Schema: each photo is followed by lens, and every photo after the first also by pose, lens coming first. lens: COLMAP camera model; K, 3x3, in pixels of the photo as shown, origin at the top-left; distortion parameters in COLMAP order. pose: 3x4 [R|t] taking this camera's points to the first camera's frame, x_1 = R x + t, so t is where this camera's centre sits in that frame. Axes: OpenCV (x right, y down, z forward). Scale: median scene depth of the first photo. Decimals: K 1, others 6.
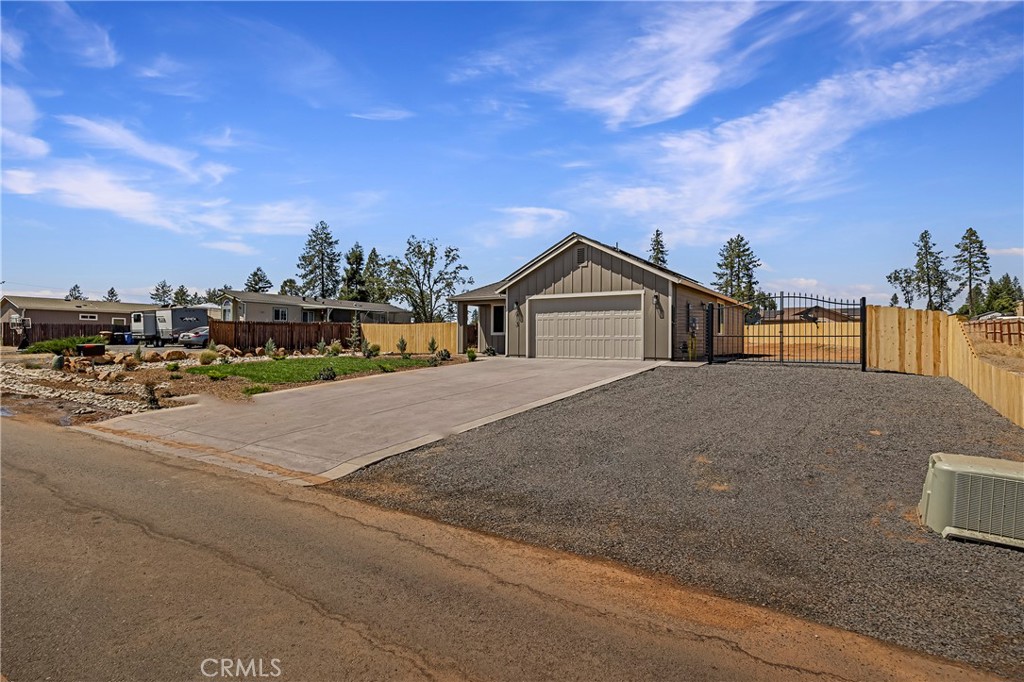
lens RADIAL K [[524.2, 0, 512.0], [0, 524.2, 341.0], [0, 0, 1]] dist [-0.000076, -0.000047]
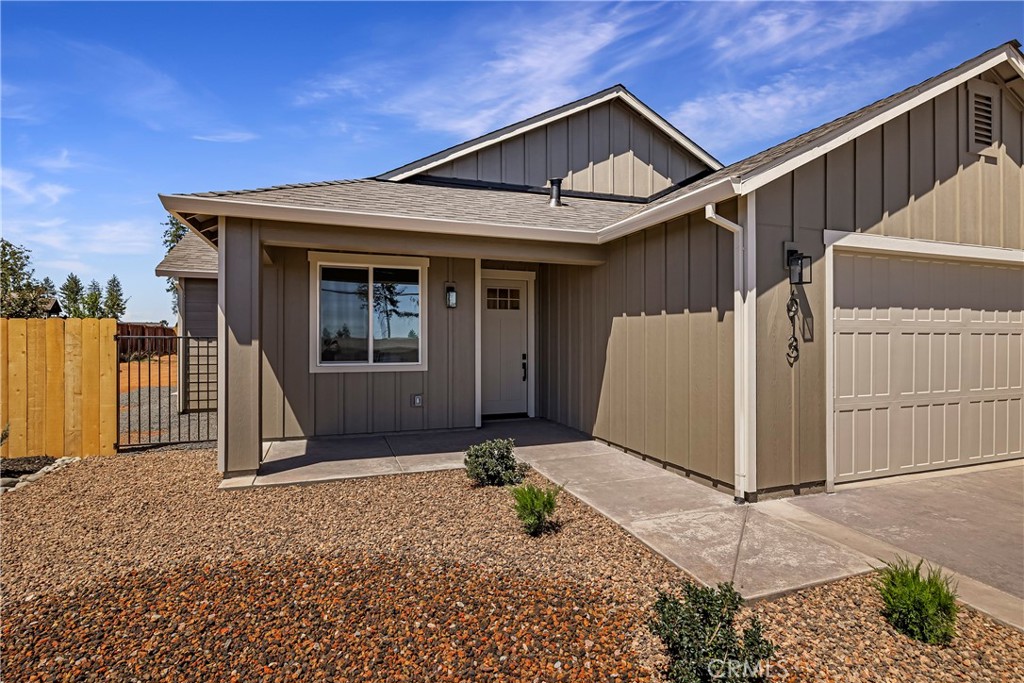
lens RADIAL K [[501.1, 0, 512.0], [0, 501.1, 341.5], [0, 0, 1]] dist [-0.012574, 0.000335]
pose [[0.596235, -0.009278, 0.802756, -0.187041], [-0.000243, 0.999931, 0.011737, -0.030135], [-0.802810, -0.007193, 0.596191, 0.769728]]
